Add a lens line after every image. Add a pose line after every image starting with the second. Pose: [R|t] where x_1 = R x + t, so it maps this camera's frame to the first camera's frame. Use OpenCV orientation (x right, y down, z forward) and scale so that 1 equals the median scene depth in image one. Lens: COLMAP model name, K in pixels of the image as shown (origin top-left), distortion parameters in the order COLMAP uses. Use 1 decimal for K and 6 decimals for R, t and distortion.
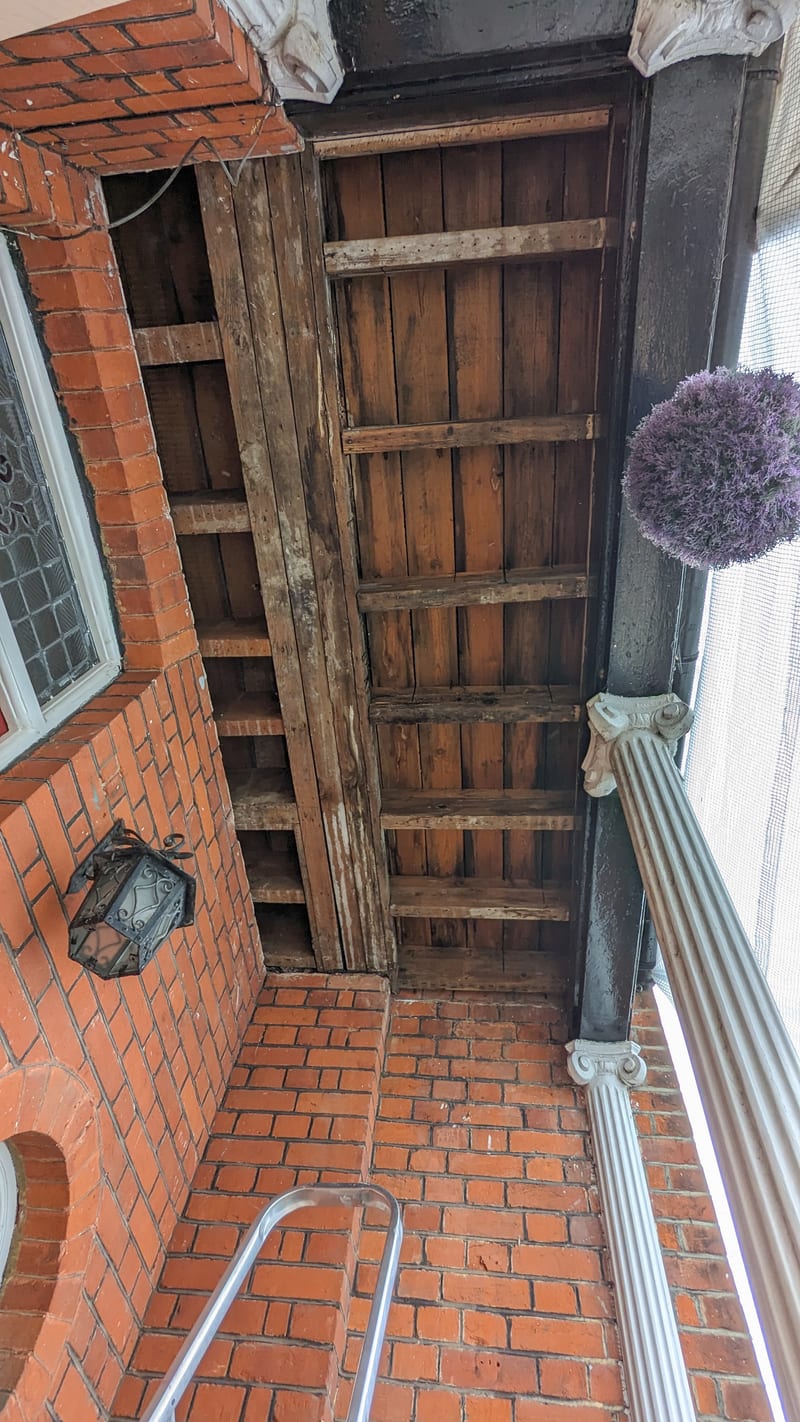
lens RADIAL K [[673.8, 0, 402.6], [0, 673.8, 714.0], [0, 0, 1]] dist [-0.011096, 0.007716]
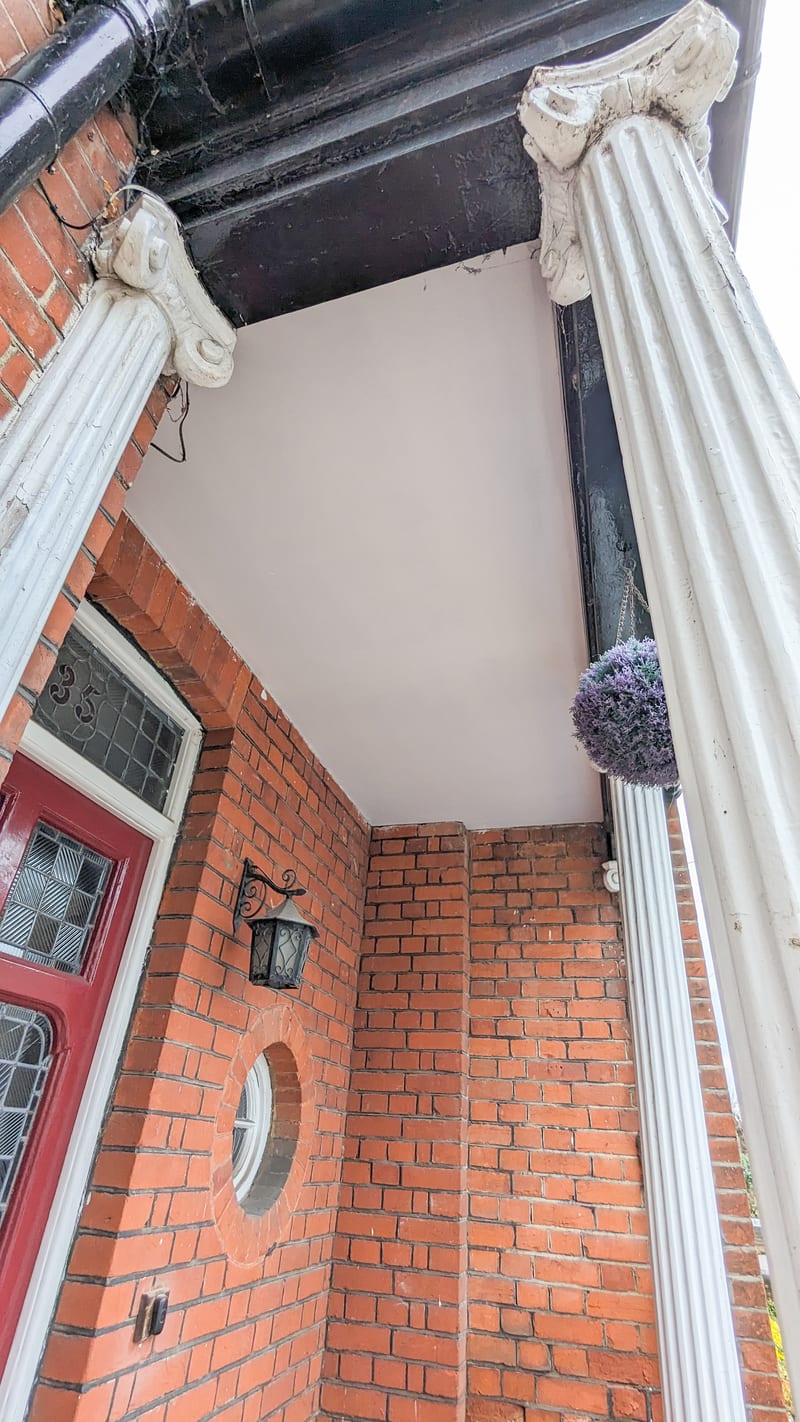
lens RADIAL K [[673.8, 0, 402.6], [0, 673.8, 714.0], [0, 0, 1]] dist [-0.011096, 0.007716]
pose [[0.976403, -0.153124, -0.152280, 0.116209], [0.208196, 0.854769, 0.475421, -0.528541], [0.057365, -0.495907, 0.866479, -0.030057]]
